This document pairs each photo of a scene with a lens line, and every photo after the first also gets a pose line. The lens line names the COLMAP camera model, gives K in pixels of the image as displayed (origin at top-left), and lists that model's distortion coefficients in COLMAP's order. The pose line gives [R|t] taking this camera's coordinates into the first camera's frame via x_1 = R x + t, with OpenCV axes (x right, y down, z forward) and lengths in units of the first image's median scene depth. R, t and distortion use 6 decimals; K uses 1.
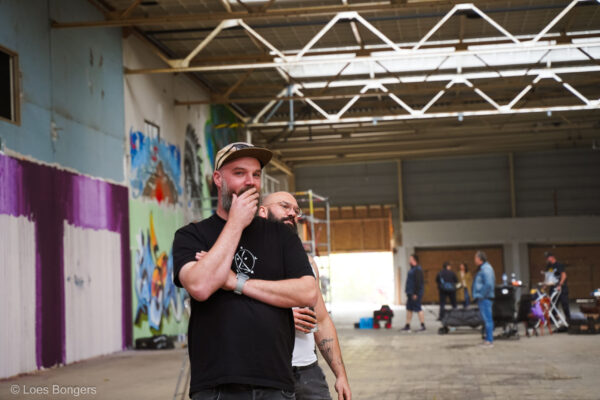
lens RADIAL K [[1298.3, 0, 299.9], [0, 1298.3, 199.9], [0, 0, 1]] dist [0.015921, 0.000000]
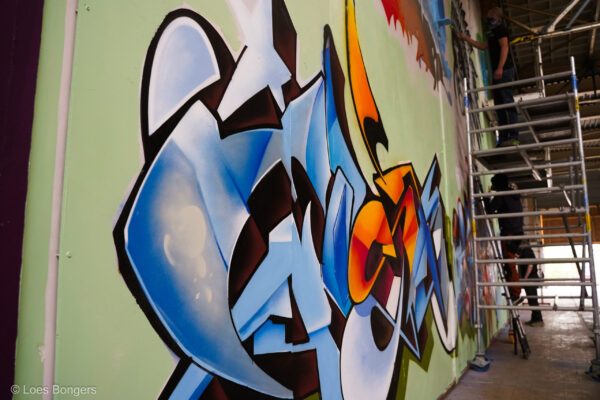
lens RADIAL K [[483.7, 0, 299.4], [0, 483.7, 199.9], [0, 0, 1]] dist [-0.076725, 0.012492]
pose [[0.930082, -0.026015, -0.366431, -0.085619], [0.000943, 0.997655, -0.068434, 0.059055], [0.367352, 0.063304, 0.927925, 0.879109]]
